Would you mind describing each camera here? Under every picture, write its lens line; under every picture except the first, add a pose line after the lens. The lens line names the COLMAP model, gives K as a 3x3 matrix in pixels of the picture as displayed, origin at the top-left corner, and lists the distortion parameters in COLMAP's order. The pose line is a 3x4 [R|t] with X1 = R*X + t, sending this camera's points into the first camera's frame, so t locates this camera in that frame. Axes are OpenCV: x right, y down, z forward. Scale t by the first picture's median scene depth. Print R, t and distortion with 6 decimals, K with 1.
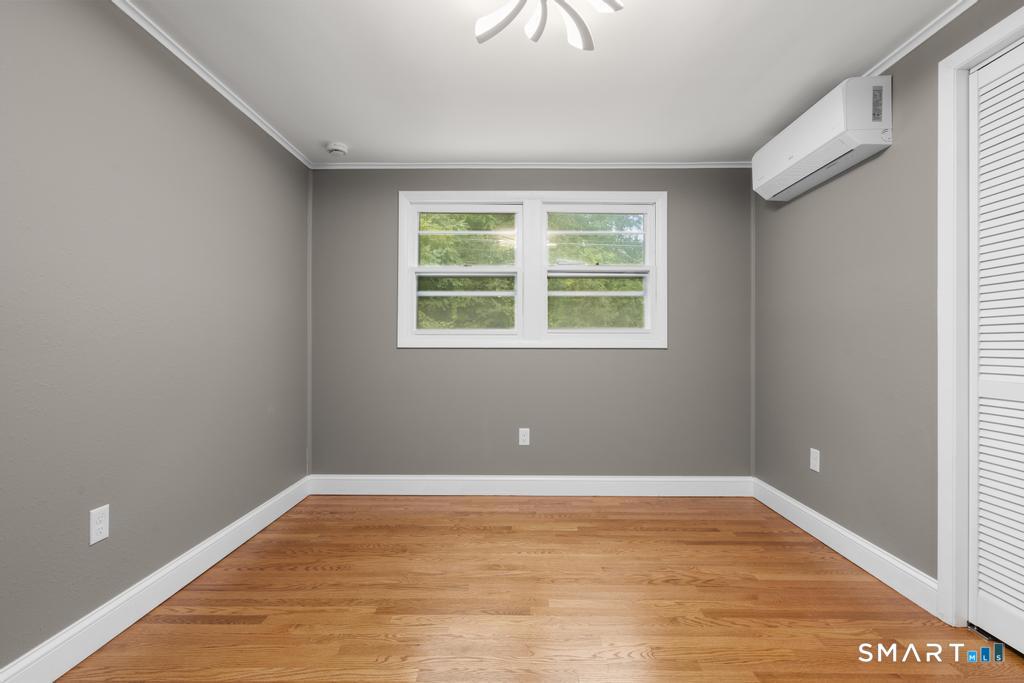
lens RADIAL K [[463.9, 0, 512.5], [0, 463.9, 341.2], [0, 0, 1]] dist [-0.004738, 0.002470]
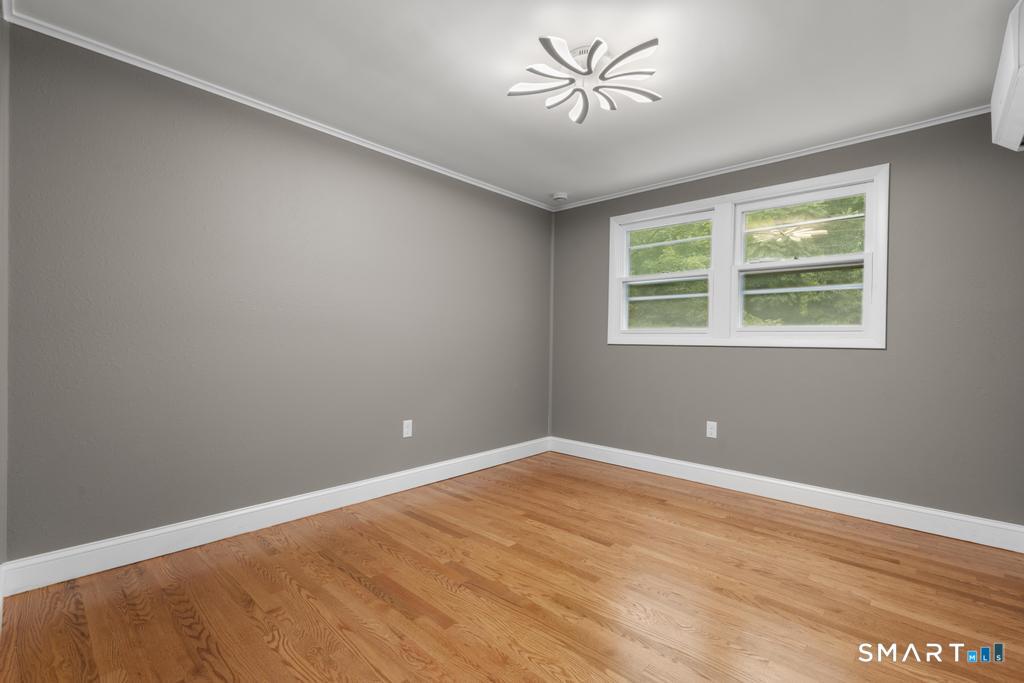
lens RADIAL K [[463.9, 0, 509.5], [0, 463.9, 345.2], [0, 0, 1]] dist [-0.004738, 0.002470]
pose [[0.730437, 0.011687, -0.682880, 0.446842], [-0.004900, 0.999918, 0.011871, 0.002862], [0.682962, -0.005325, 0.730434, -0.093555]]
